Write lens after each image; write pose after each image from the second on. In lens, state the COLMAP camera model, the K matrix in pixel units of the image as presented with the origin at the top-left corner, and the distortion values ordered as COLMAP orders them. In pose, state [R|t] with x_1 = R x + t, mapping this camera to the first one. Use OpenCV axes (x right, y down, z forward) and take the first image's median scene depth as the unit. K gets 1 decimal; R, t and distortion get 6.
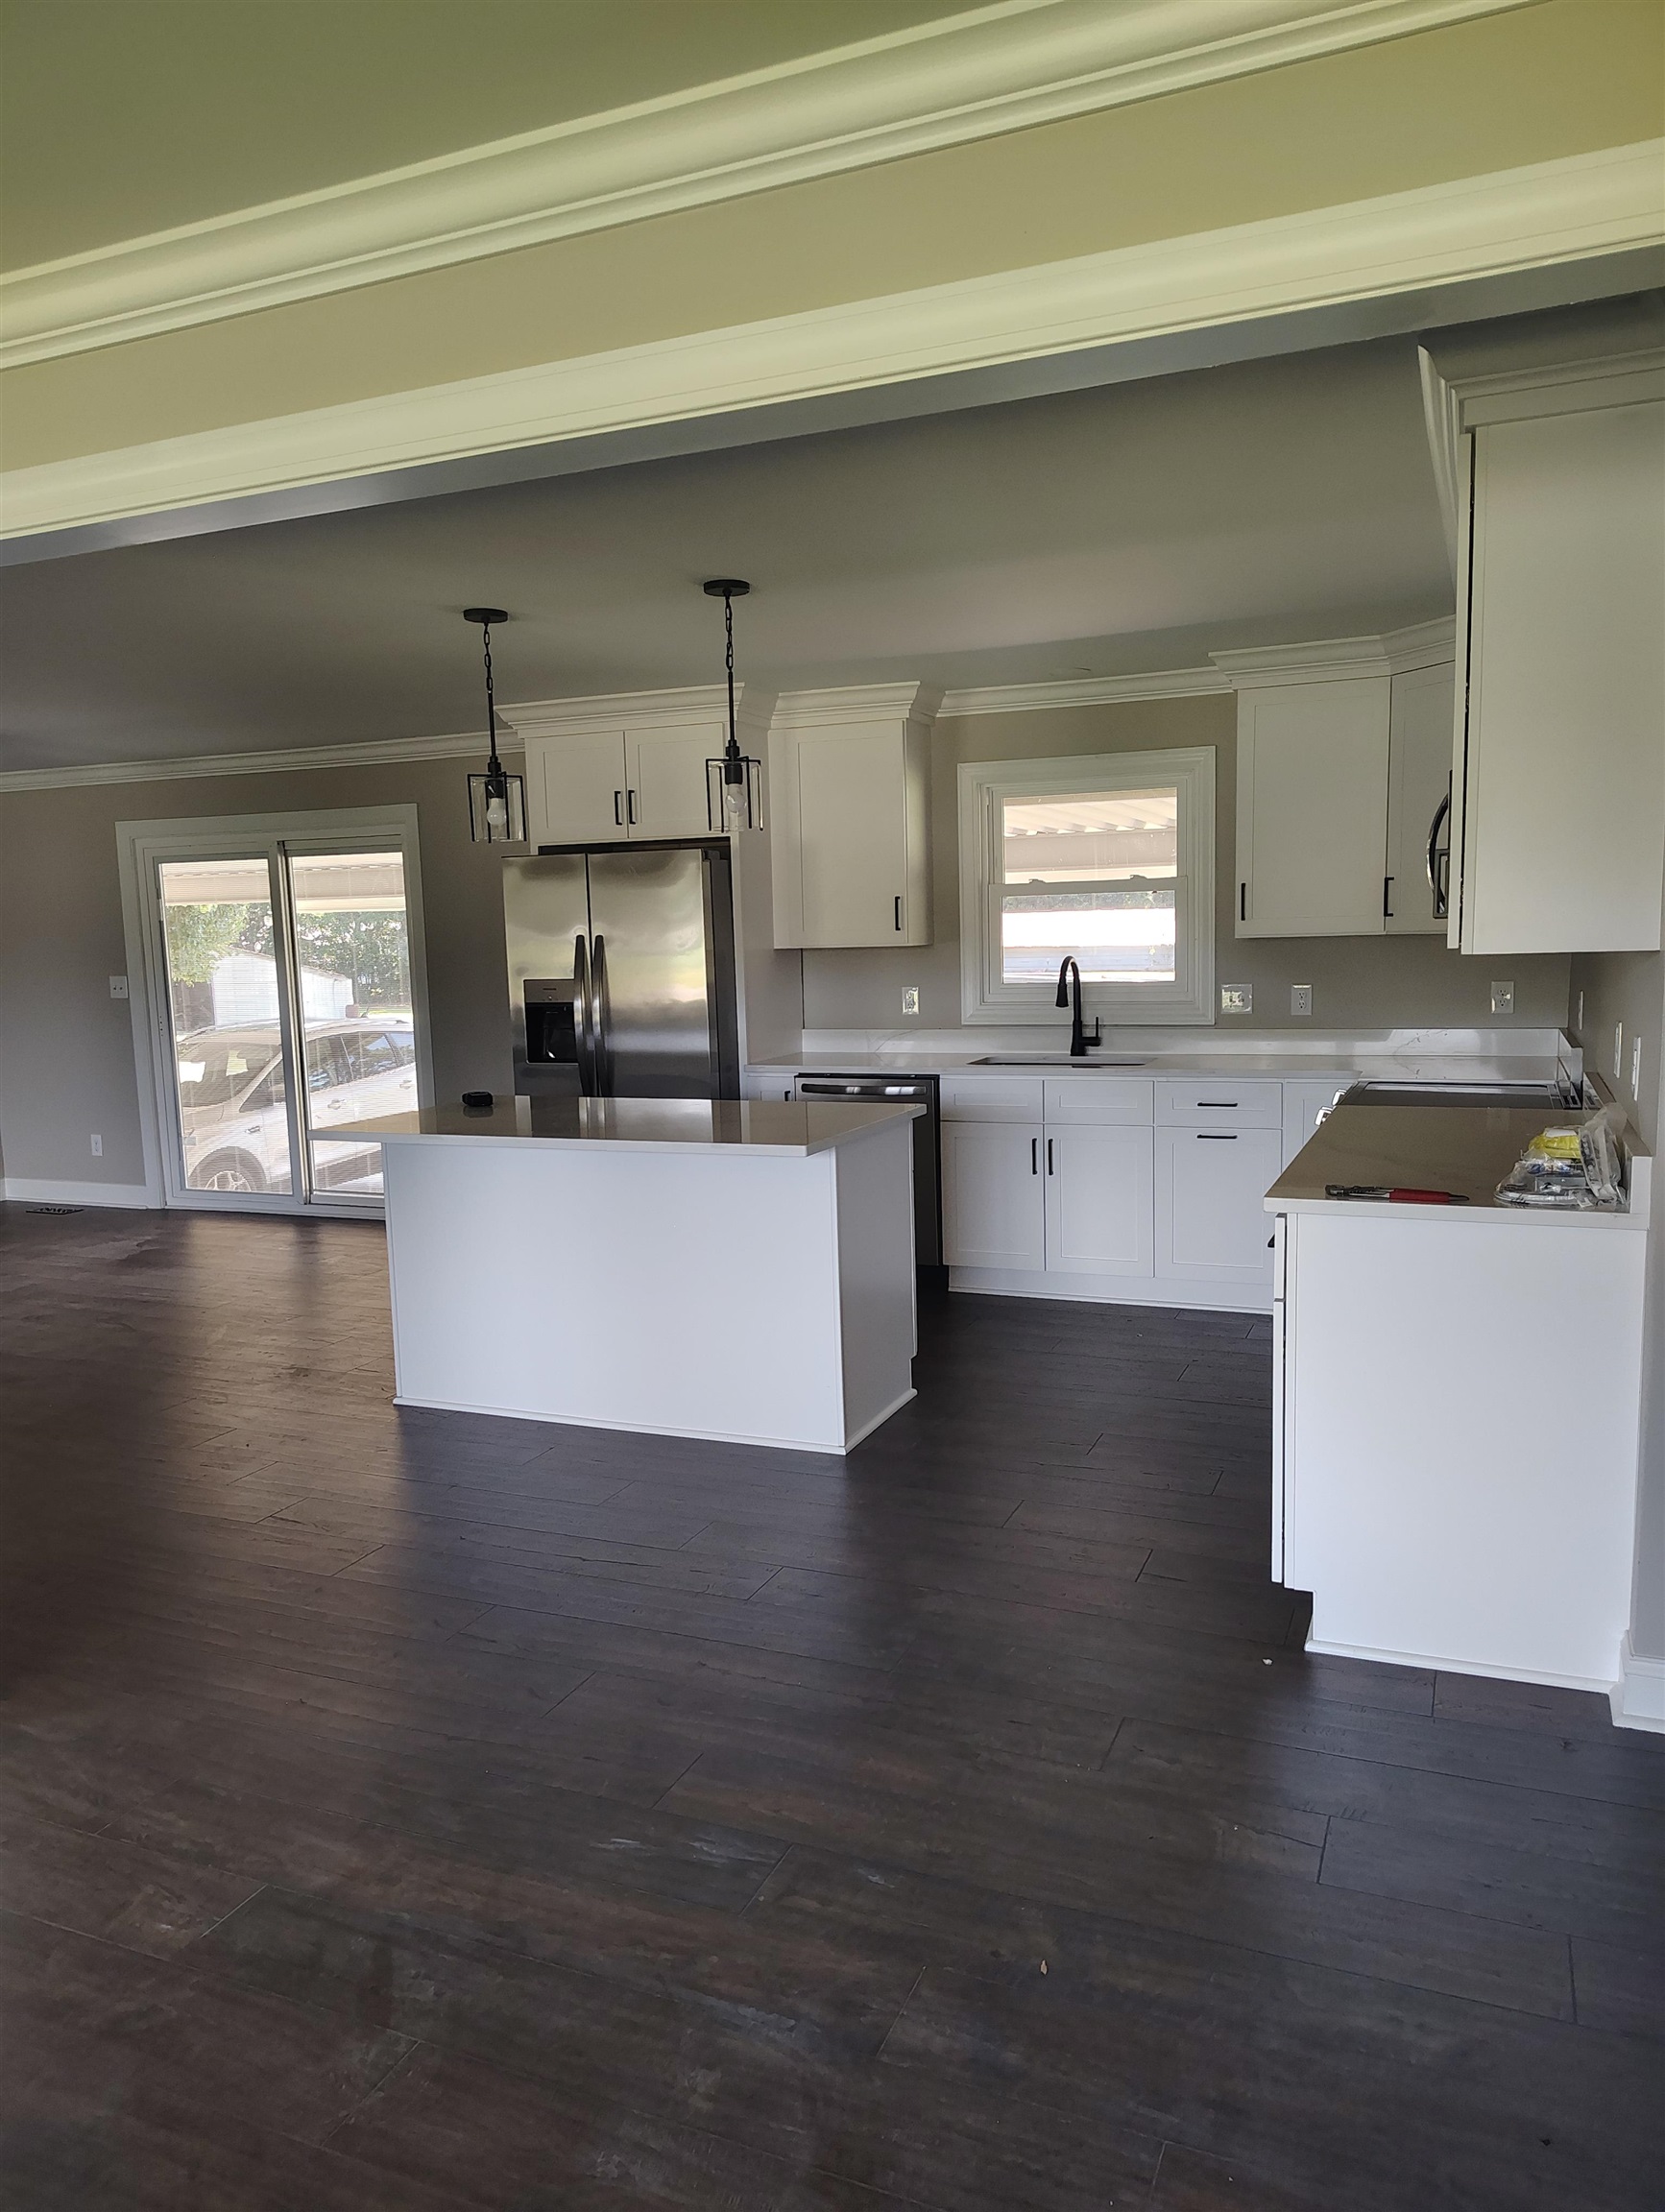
lens RADIAL K [[1524.8, 0, 832.5], [0, 1524.8, 1106.0], [0, 0, 1]] dist [0.007199, -0.003035]
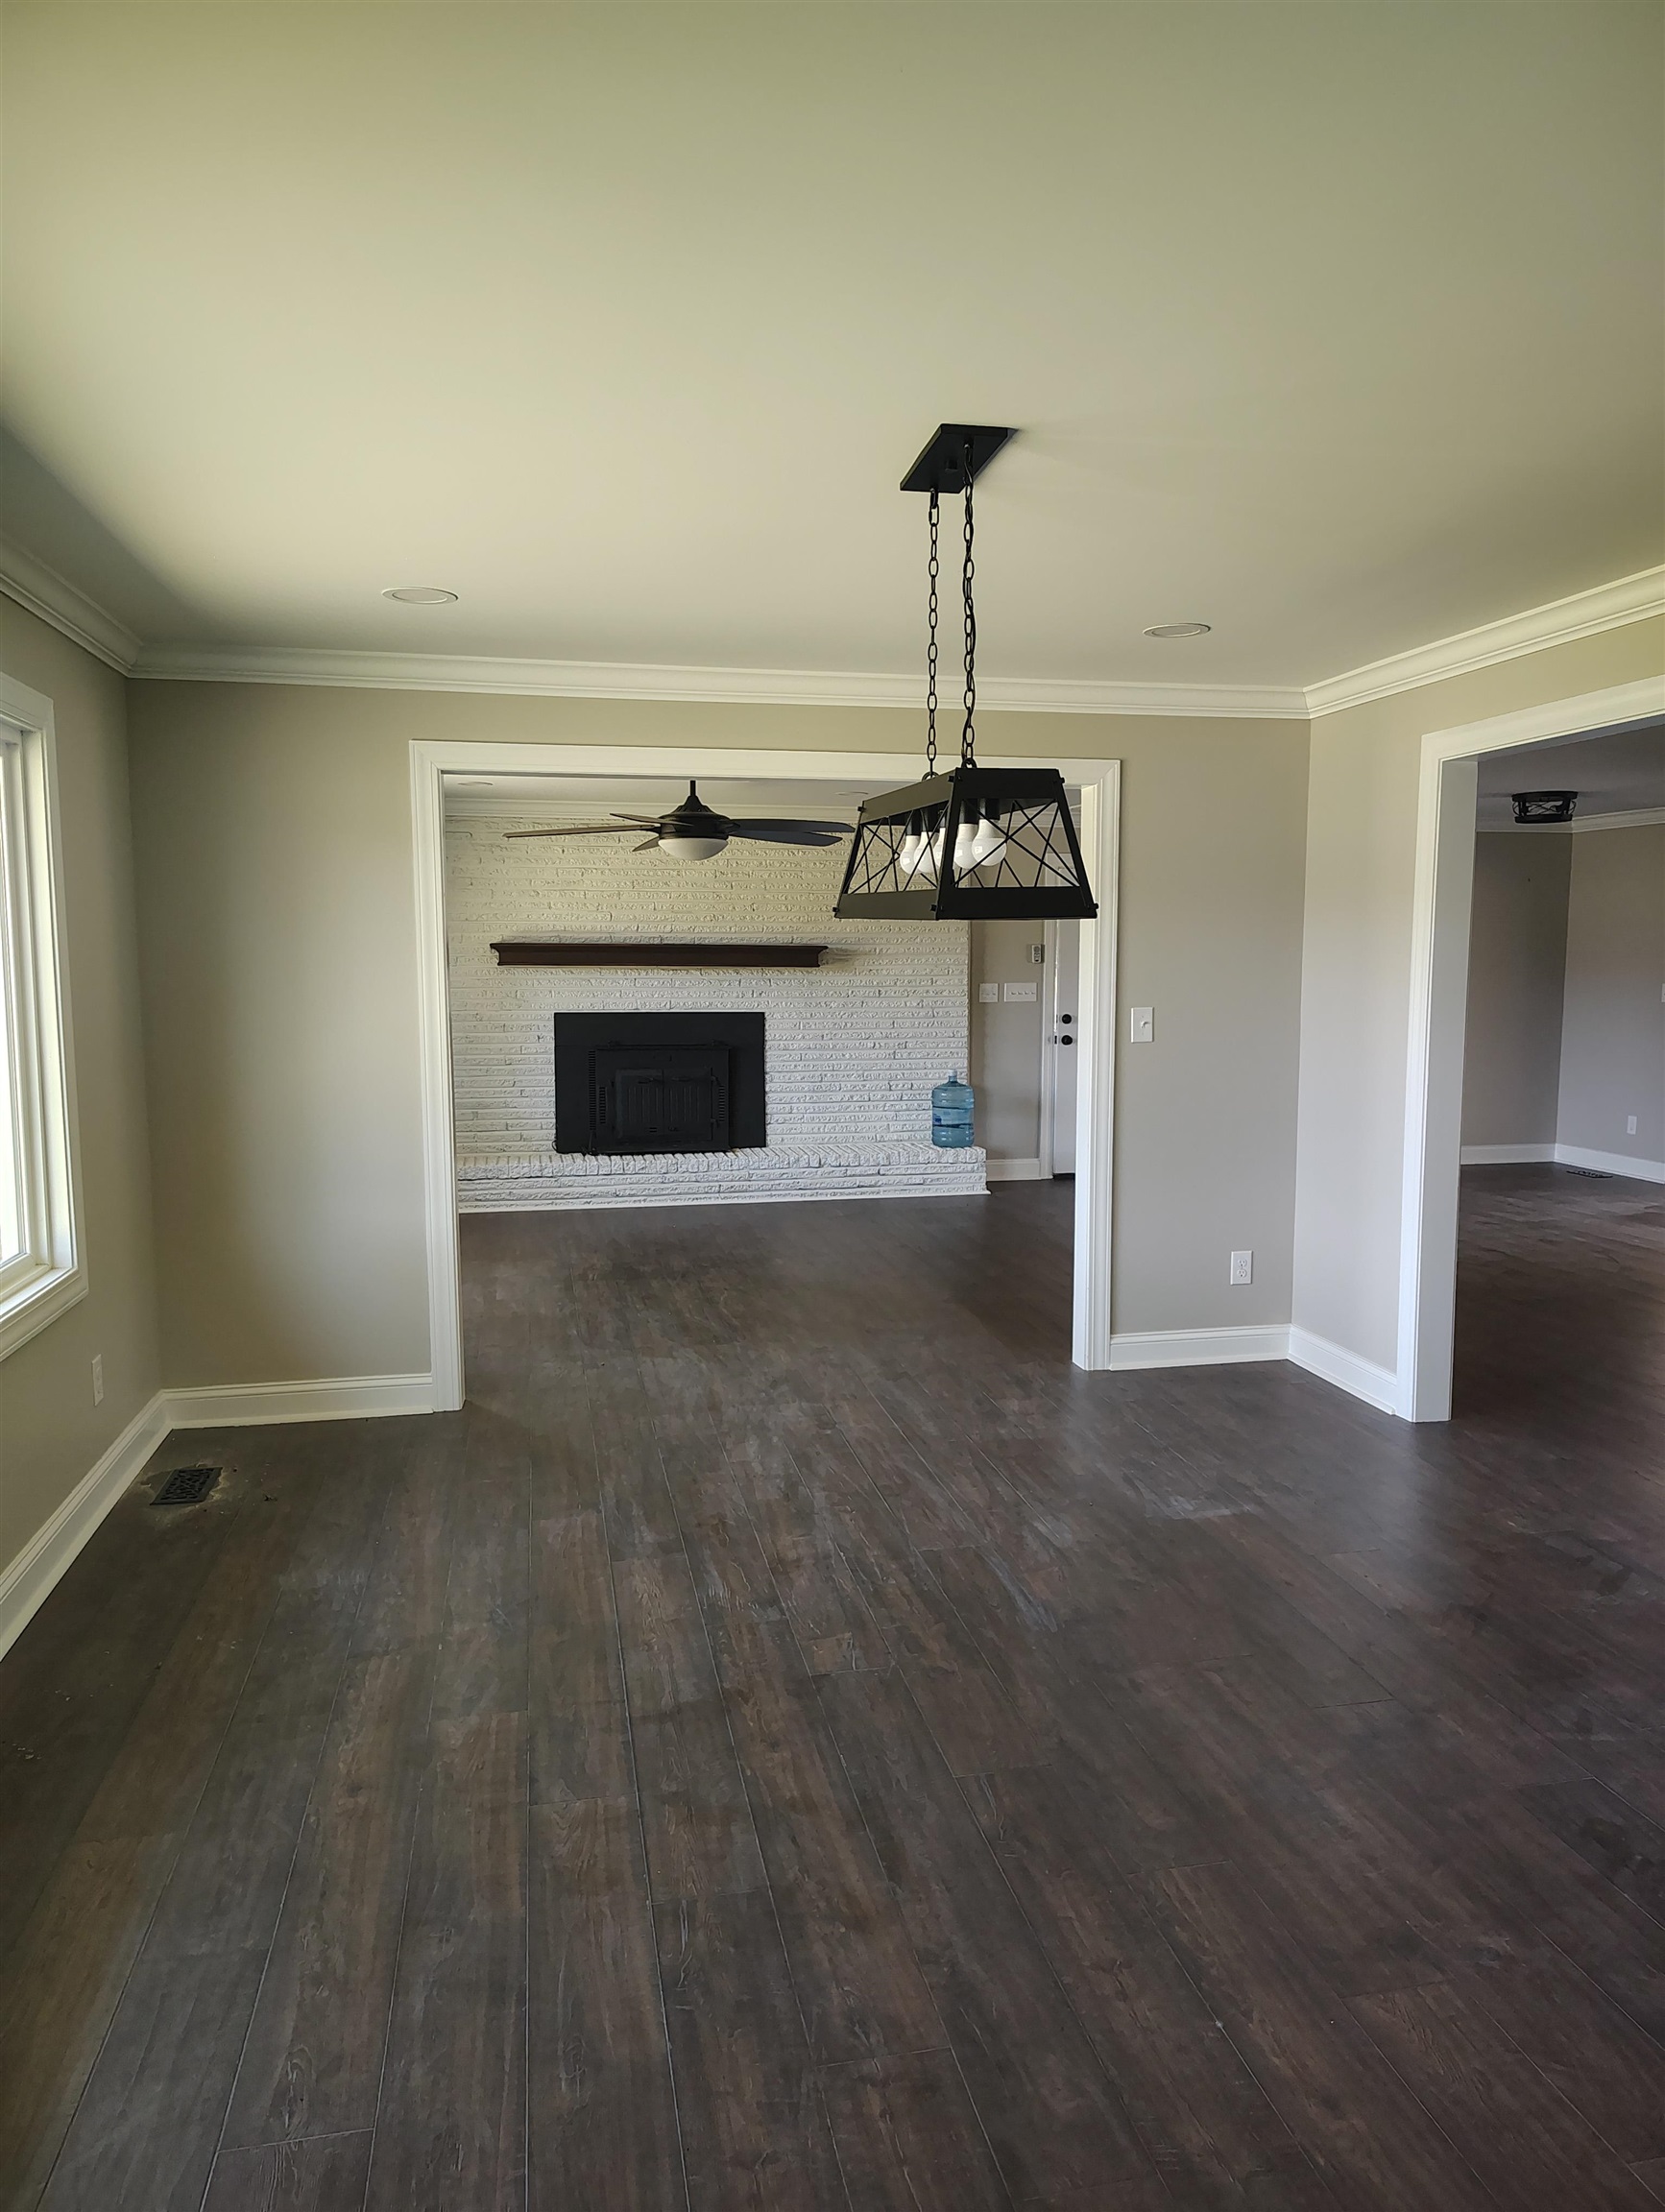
lens RADIAL K [[1524.8, 0, 832.5], [0, 1524.8, 1106.0], [0, 0, 1]] dist [0.007199, -0.003035]
pose [[0.561413, 0.119656, -0.818839, 0.442919], [-0.119404, 0.990850, 0.062926, 0.032298], [0.818876, 0.062445, 0.570563, -0.592760]]
